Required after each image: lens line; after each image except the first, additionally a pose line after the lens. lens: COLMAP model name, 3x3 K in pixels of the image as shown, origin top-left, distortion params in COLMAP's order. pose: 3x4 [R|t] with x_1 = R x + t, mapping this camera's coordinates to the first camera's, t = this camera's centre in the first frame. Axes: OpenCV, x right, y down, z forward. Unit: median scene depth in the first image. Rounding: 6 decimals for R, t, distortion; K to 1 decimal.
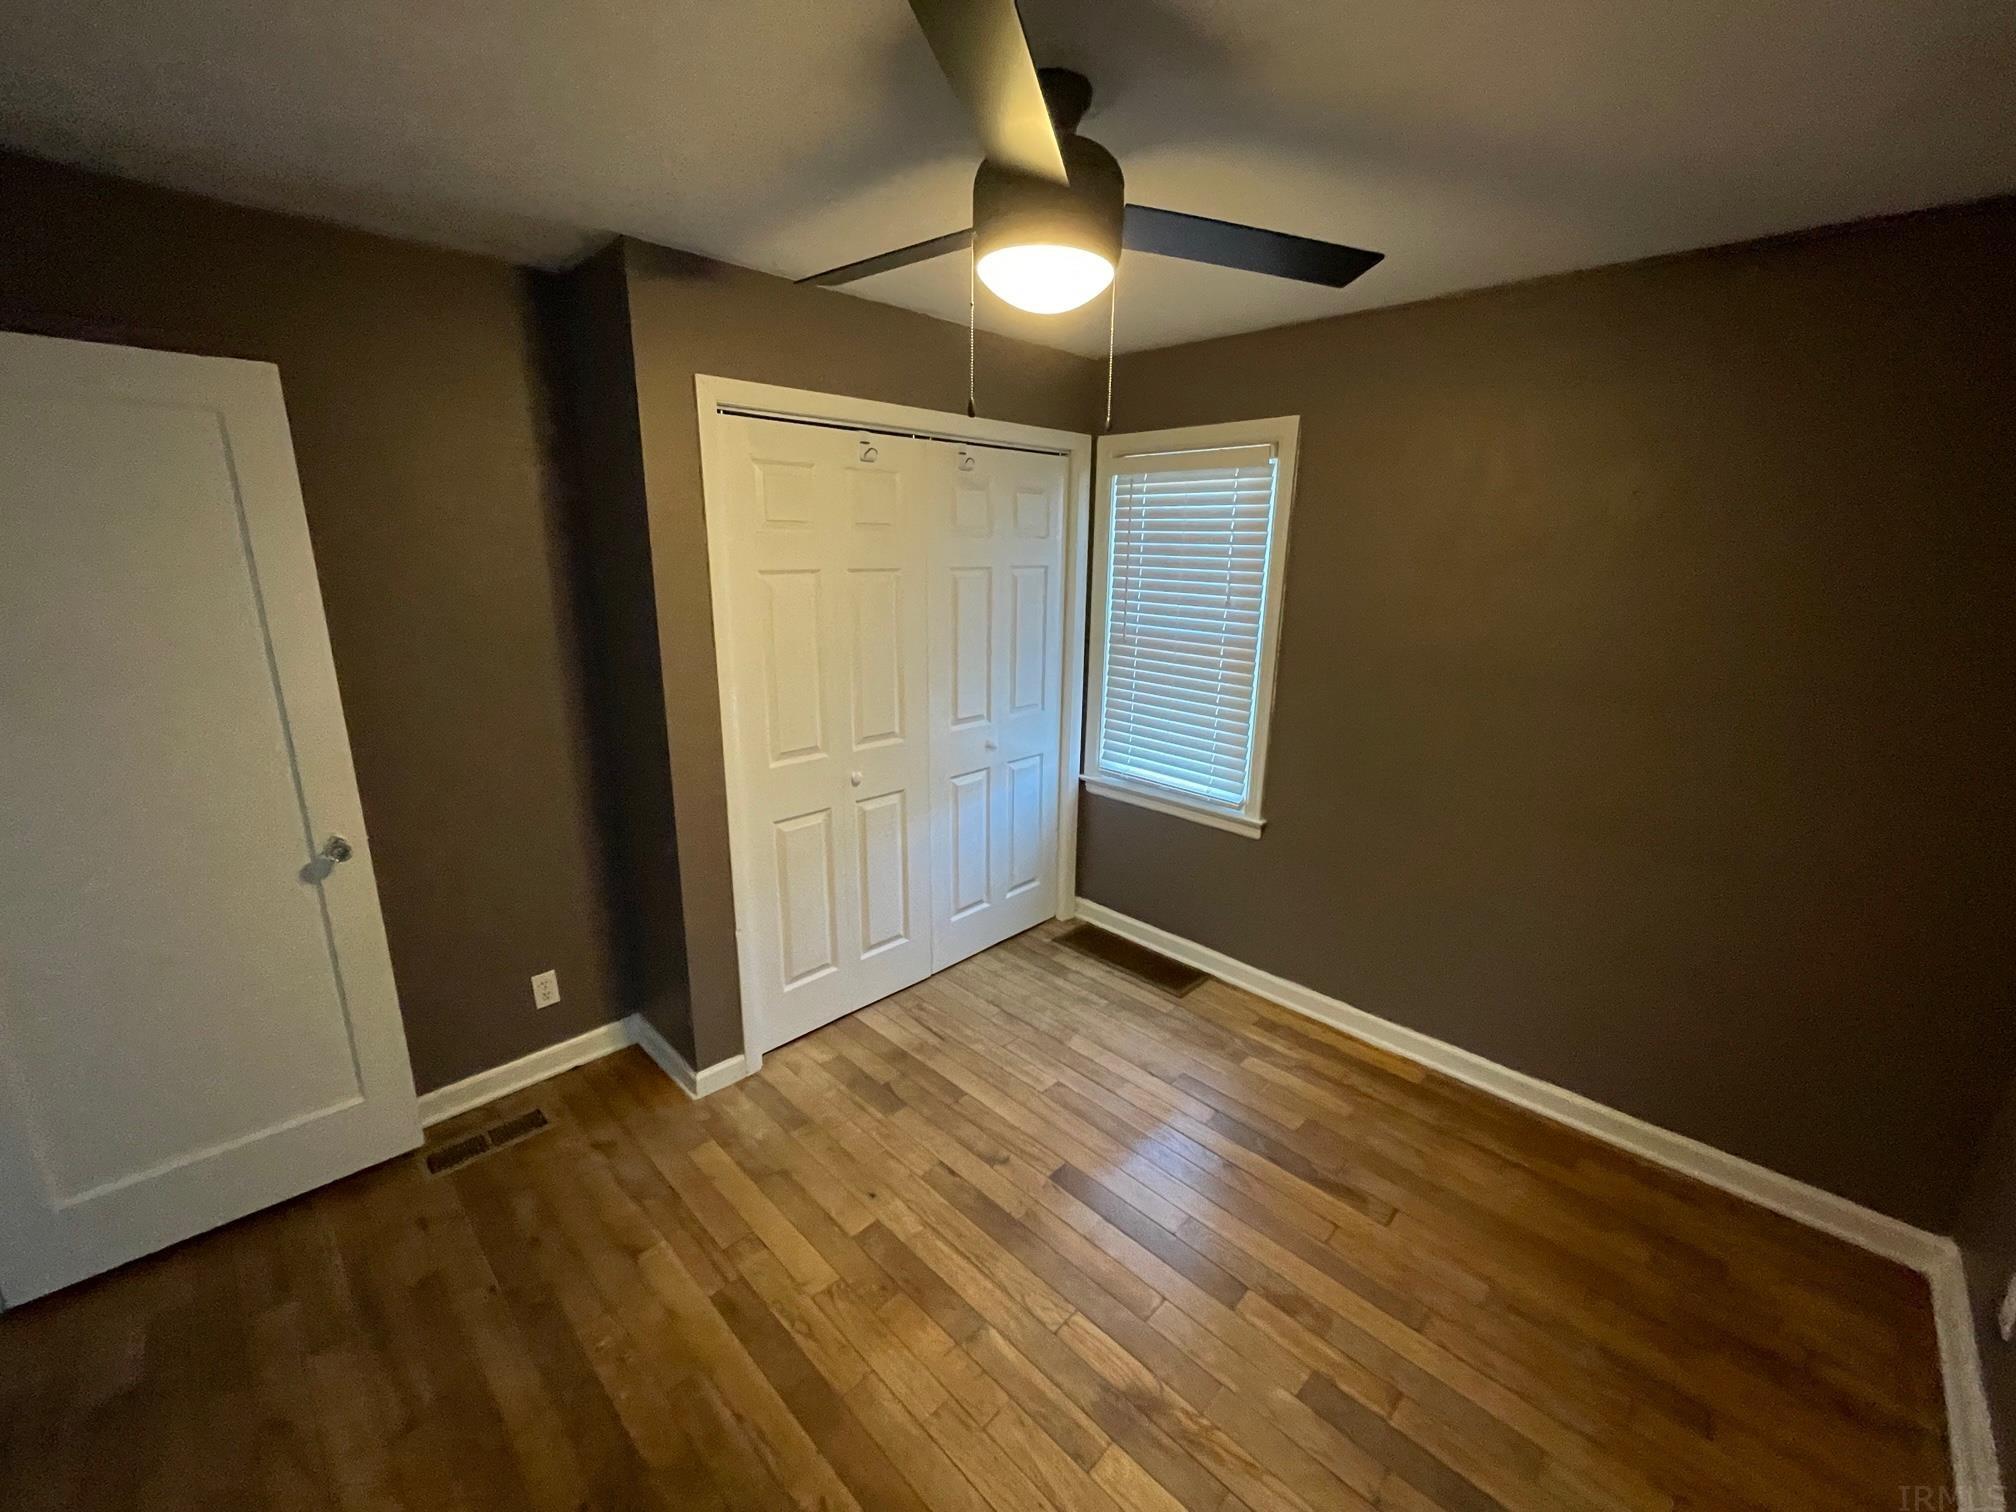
lens RADIAL K [[815.8, 0, 1012.8], [0, 815.8, 752.0], [0, 0, 1]] dist [0.000799, -0.000858]
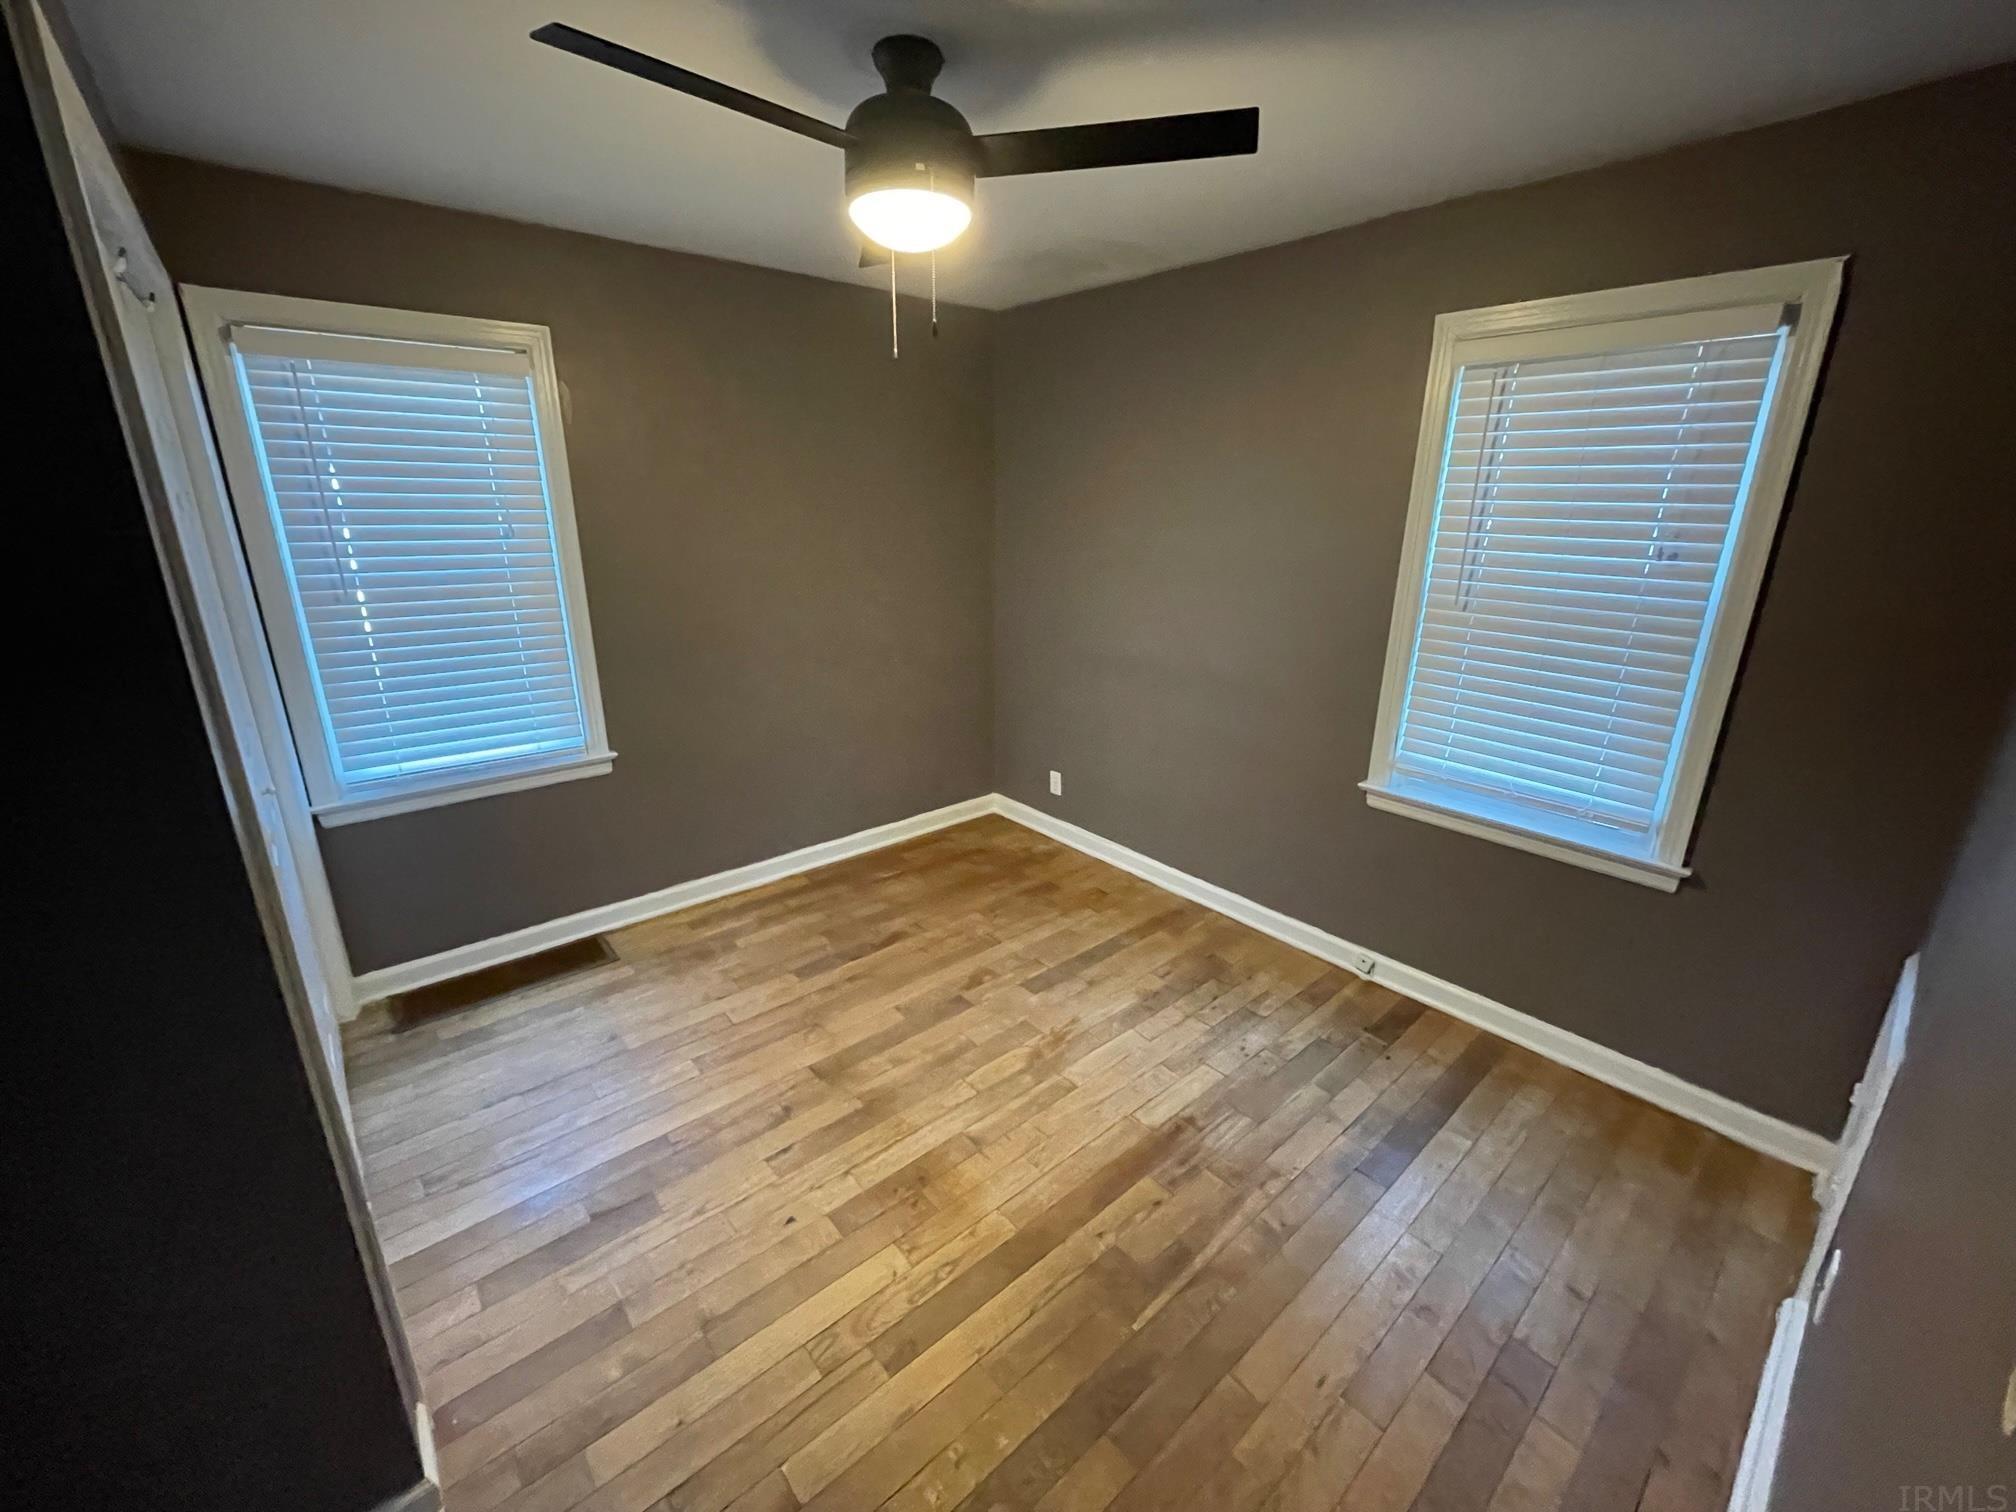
lens RADIAL K [[815.8, 0, 1005.7], [0, 815.8, 748.8], [0, 0, 1]] dist [0.000799, -0.000858]
pose [[0.089370, -0.307964, 0.947191, -0.785055], [0.246434, 0.928265, 0.278559, -0.102969], [-0.965030, 0.208525, 0.158852, 0.514890]]
